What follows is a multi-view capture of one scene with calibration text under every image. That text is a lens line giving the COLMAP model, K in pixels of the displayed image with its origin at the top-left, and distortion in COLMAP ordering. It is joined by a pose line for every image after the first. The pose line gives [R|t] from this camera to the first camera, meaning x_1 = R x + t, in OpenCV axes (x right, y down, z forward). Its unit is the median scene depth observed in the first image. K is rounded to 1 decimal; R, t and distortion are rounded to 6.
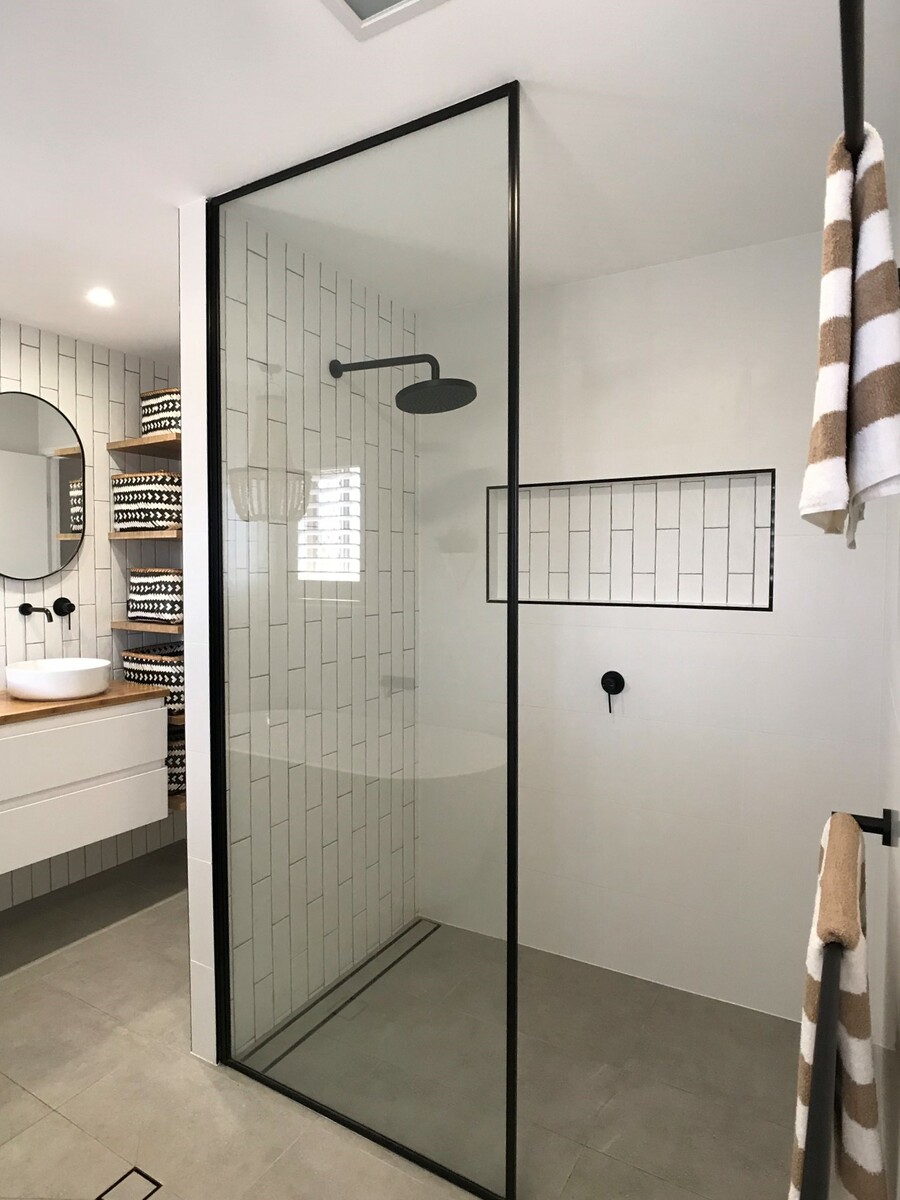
lens RADIAL K [[713.2, 0, 450.0], [0, 713.2, 600.0], [0, 0, 1]] dist [-0.005967, -0.001021]
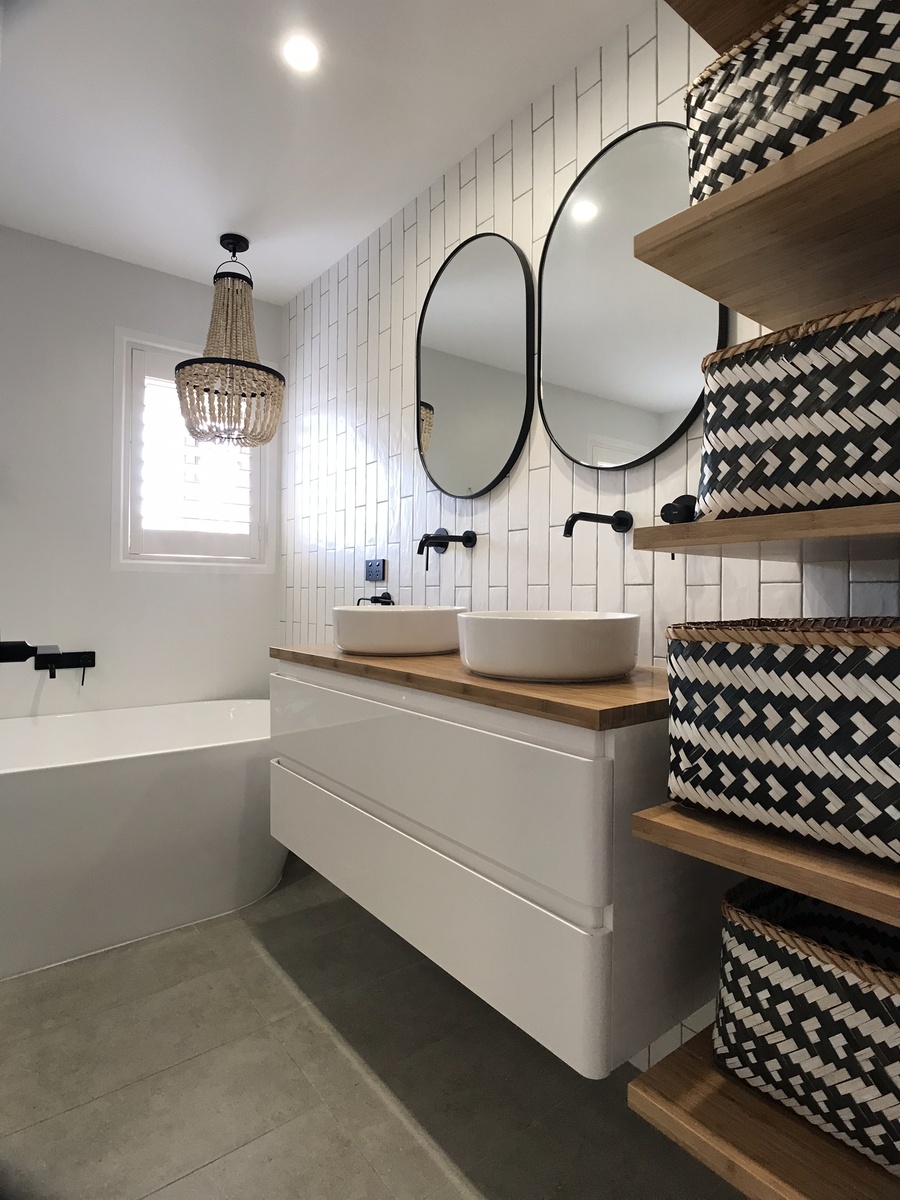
lens RADIAL K [[648.4, 0, 445.9], [0, 648.4, 584.4], [0, 0, 1]] dist [-0.008293, 0.000247]
pose [[-0.361192, -0.023022, -0.932207, -0.070919], [-0.050680, 0.998702, -0.005028, 0.068297], [0.931113, 0.045428, -0.361890, 1.008459]]
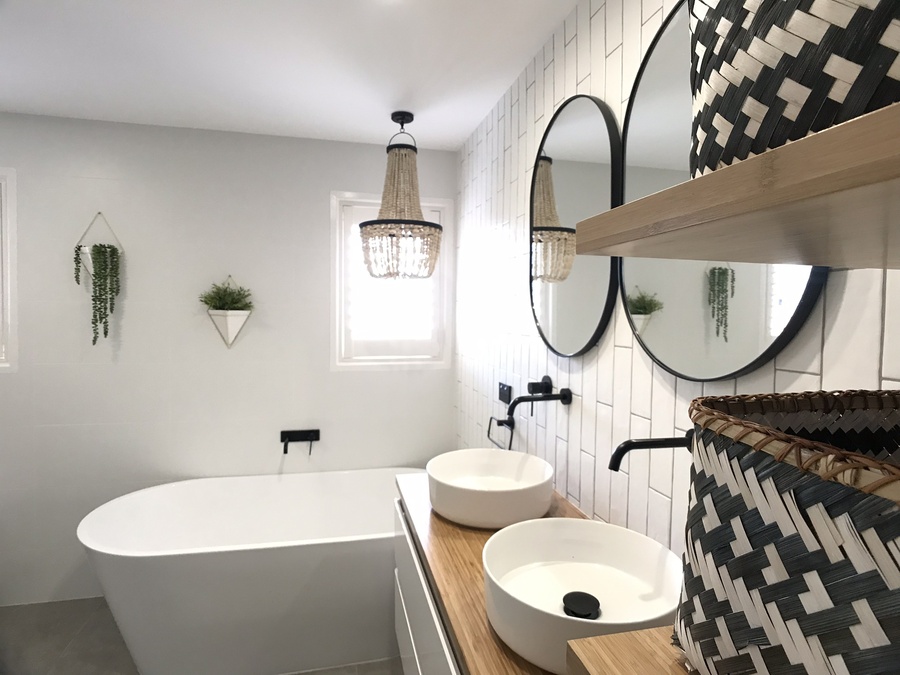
lens RADIAL K [[486.3, 0, 444.2], [0, 486.3, 326.5], [0, 0, 1]] dist [-0.008293, 0.000247]
pose [[-0.716555, 0.005000, -0.697513, -0.238083], [-0.047430, 0.997311, 0.055874, -0.070647], [0.695916, 0.073120, -0.714391, 1.056652]]
